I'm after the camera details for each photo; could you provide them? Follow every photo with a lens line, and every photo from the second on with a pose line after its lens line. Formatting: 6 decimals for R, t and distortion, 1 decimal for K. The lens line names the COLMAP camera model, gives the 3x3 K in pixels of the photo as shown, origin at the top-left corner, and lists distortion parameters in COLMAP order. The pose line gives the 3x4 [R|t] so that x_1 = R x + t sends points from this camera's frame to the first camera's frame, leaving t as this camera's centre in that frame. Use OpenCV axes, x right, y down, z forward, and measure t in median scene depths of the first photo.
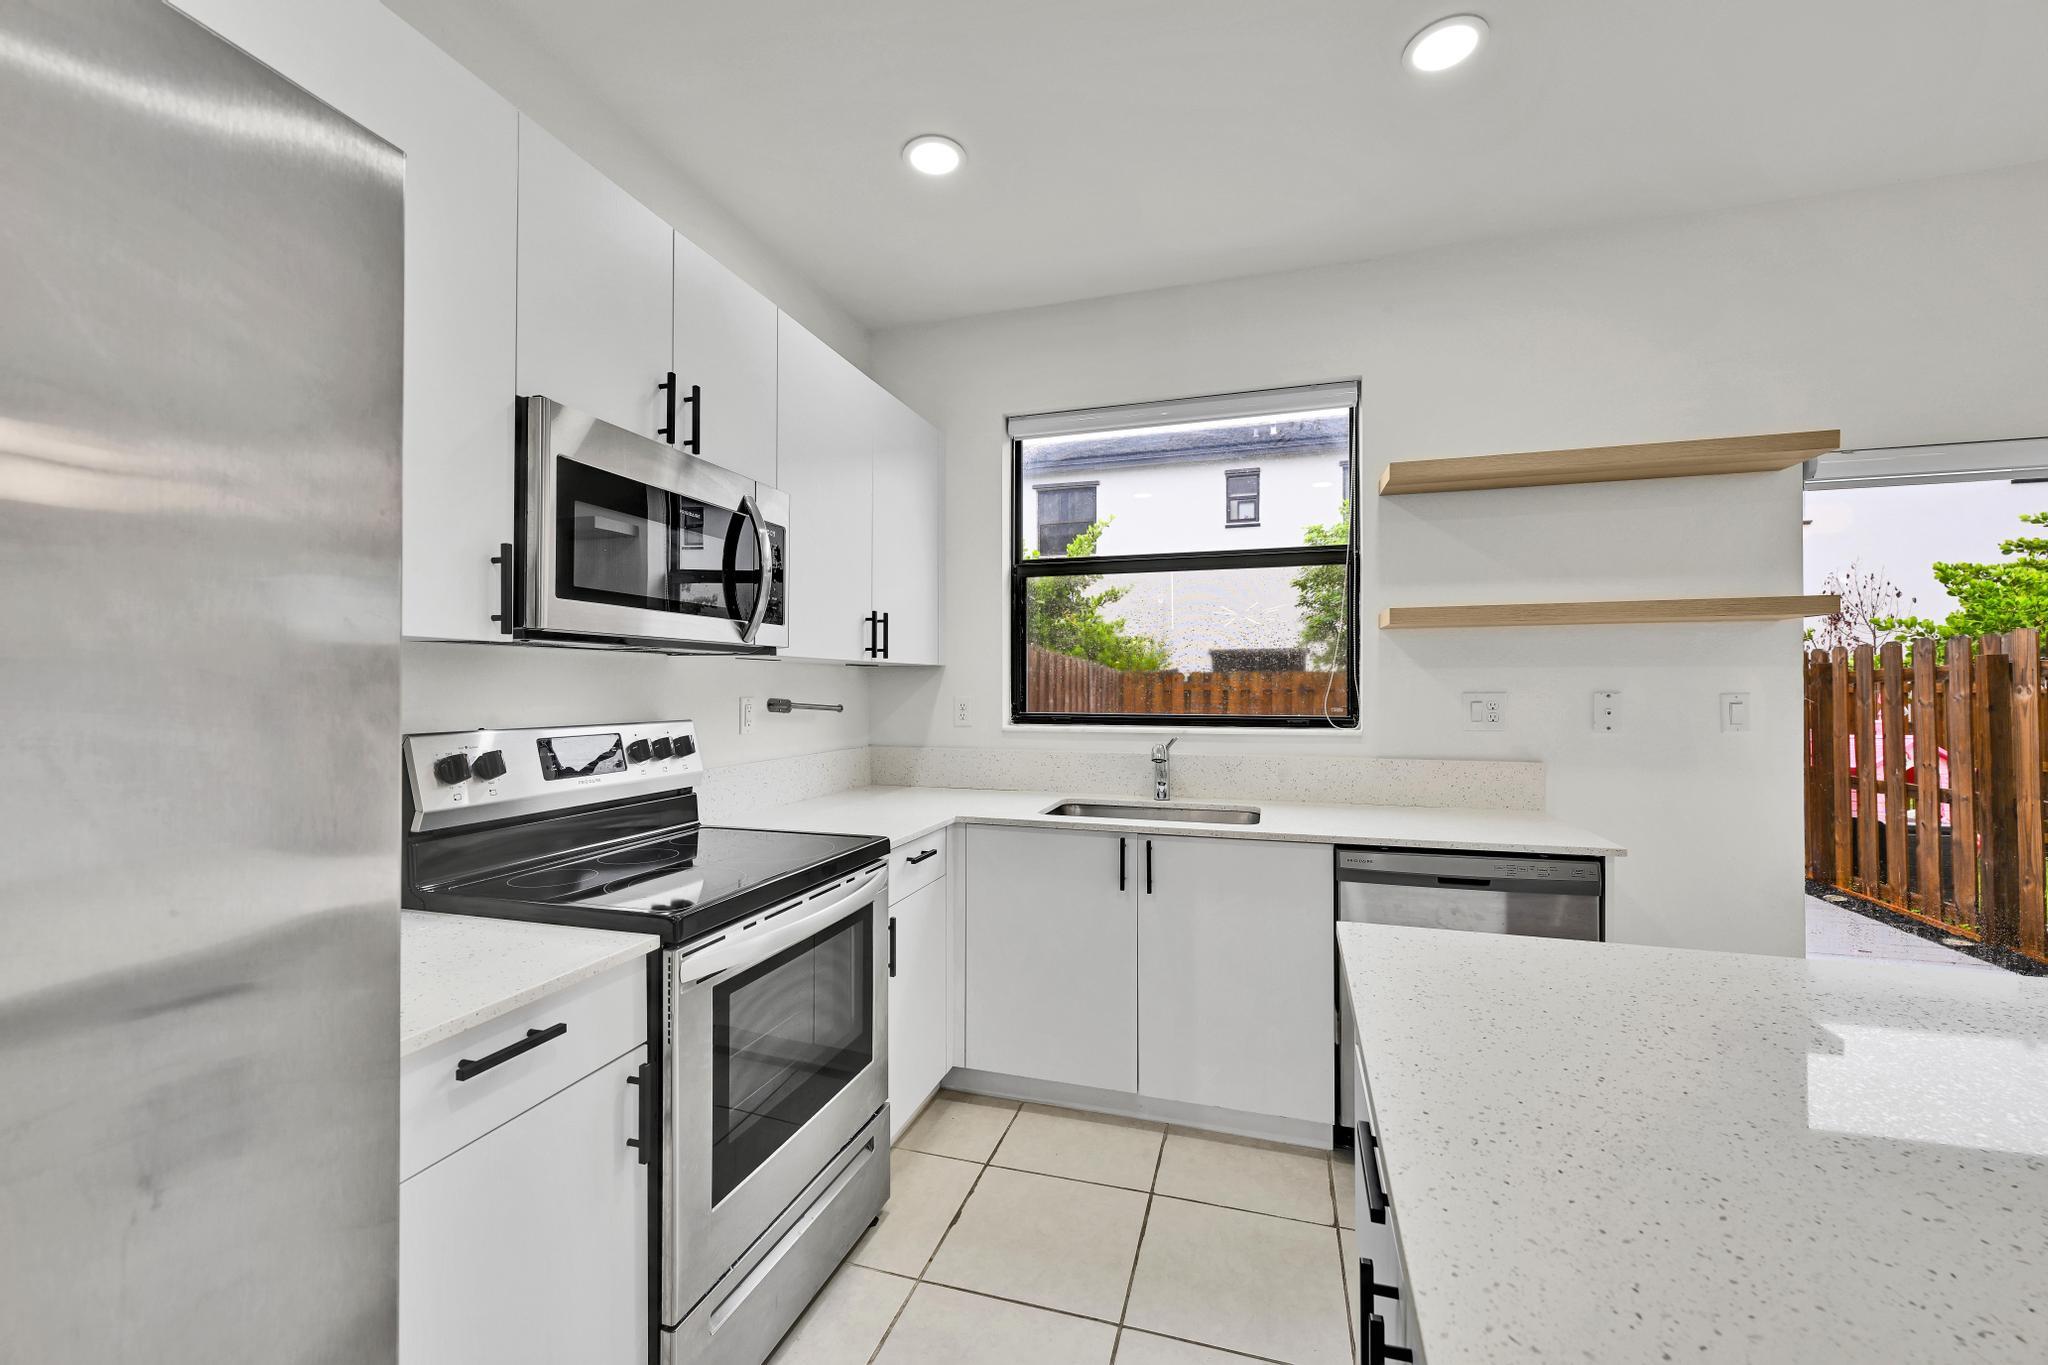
lens RADIAL K [[813.3, 0, 998.6], [0, 813.3, 690.4], [0, 0, 1]] dist [0.003465, -0.000279]
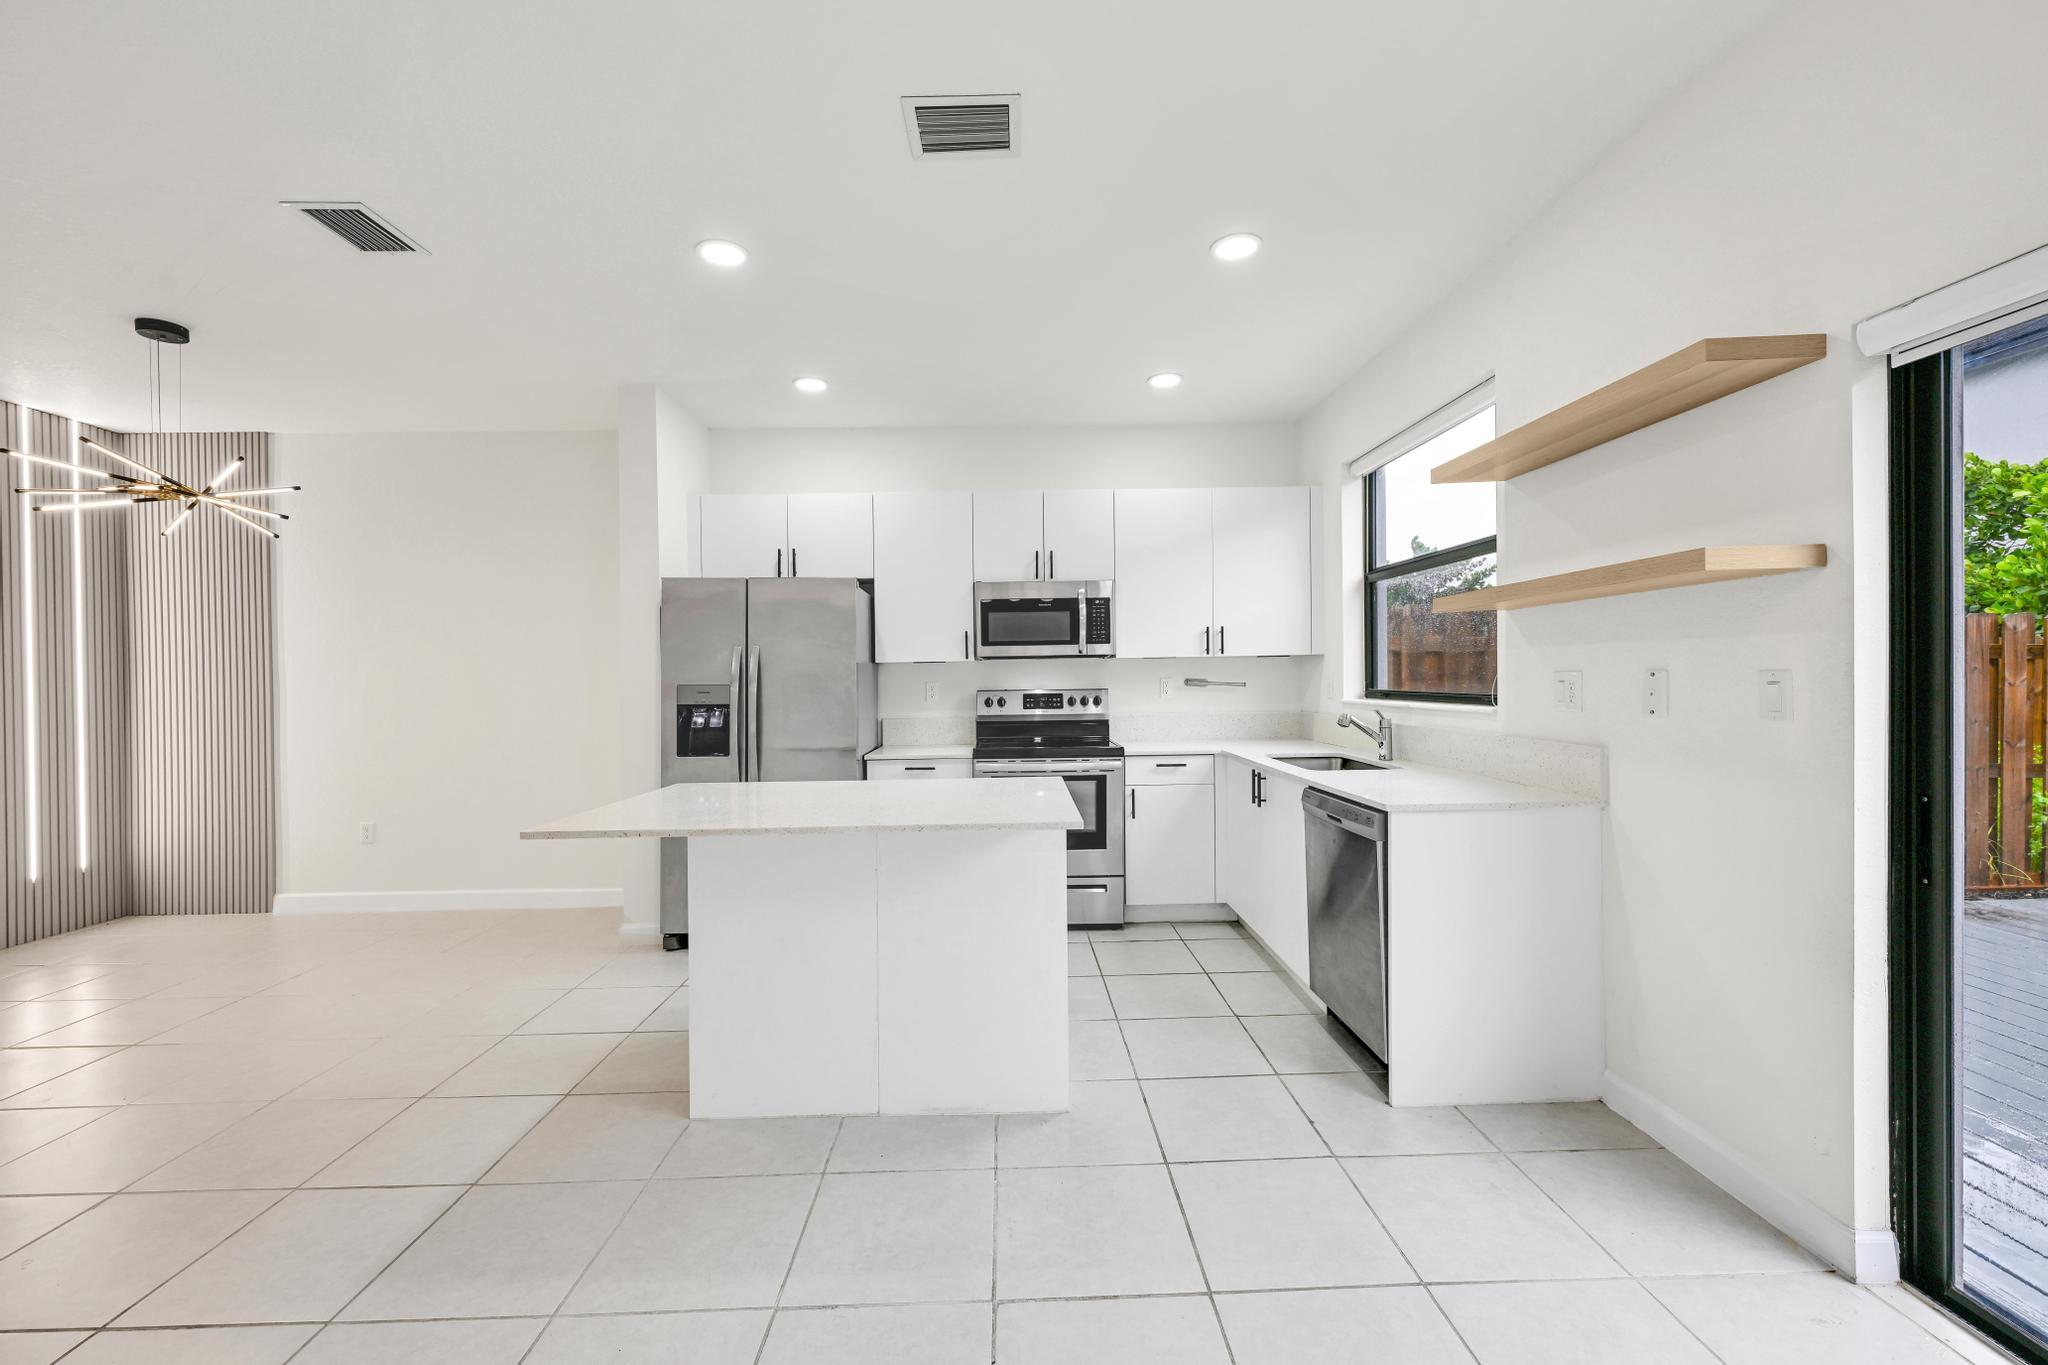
lens RADIAL K [[813.3, 0, 1024.5], [0, 813.3, 682.7], [0, 0, 1]] dist [0.003465, -0.000279]
pose [[0.317741, 0.004354, -0.948167, 1.404123], [0.011990, 0.999891, 0.008610, 0.000280], [0.948102, -0.014105, 0.317654, 0.103747]]
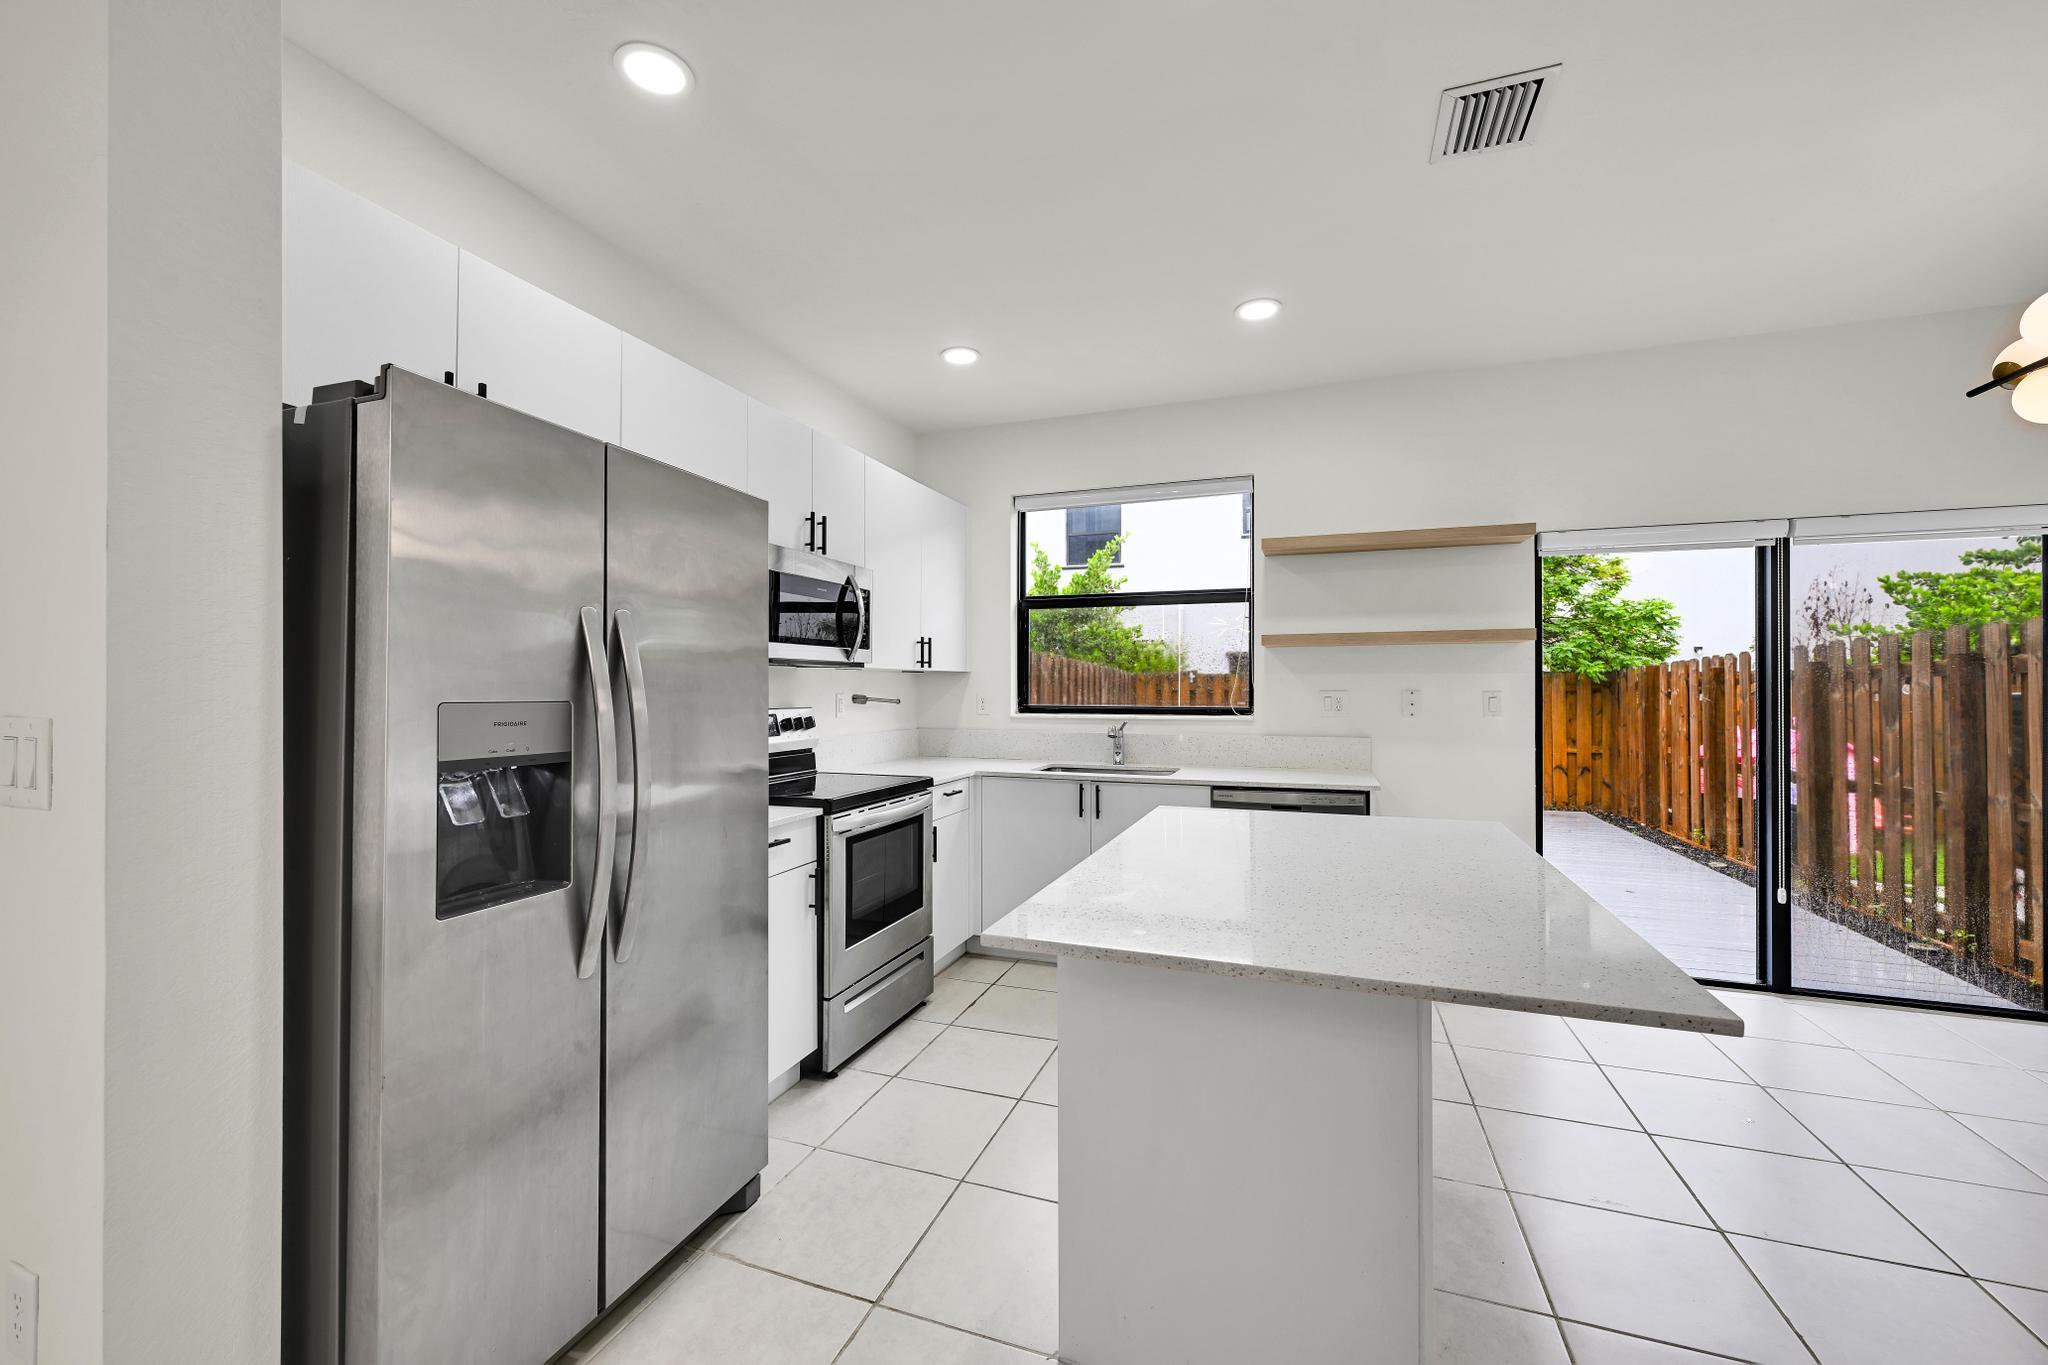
lens RADIAL K [[813.3, 0, 1001.1], [0, 813.3, 692.3], [0, 0, 1]] dist [0.003465, -0.000279]
pose [[0.999060, 0.001293, -0.043331, 0.063416], [-0.001183, 0.999996, 0.002566, 0.002037], [0.043334, -0.002512, 0.999057, -0.542630]]
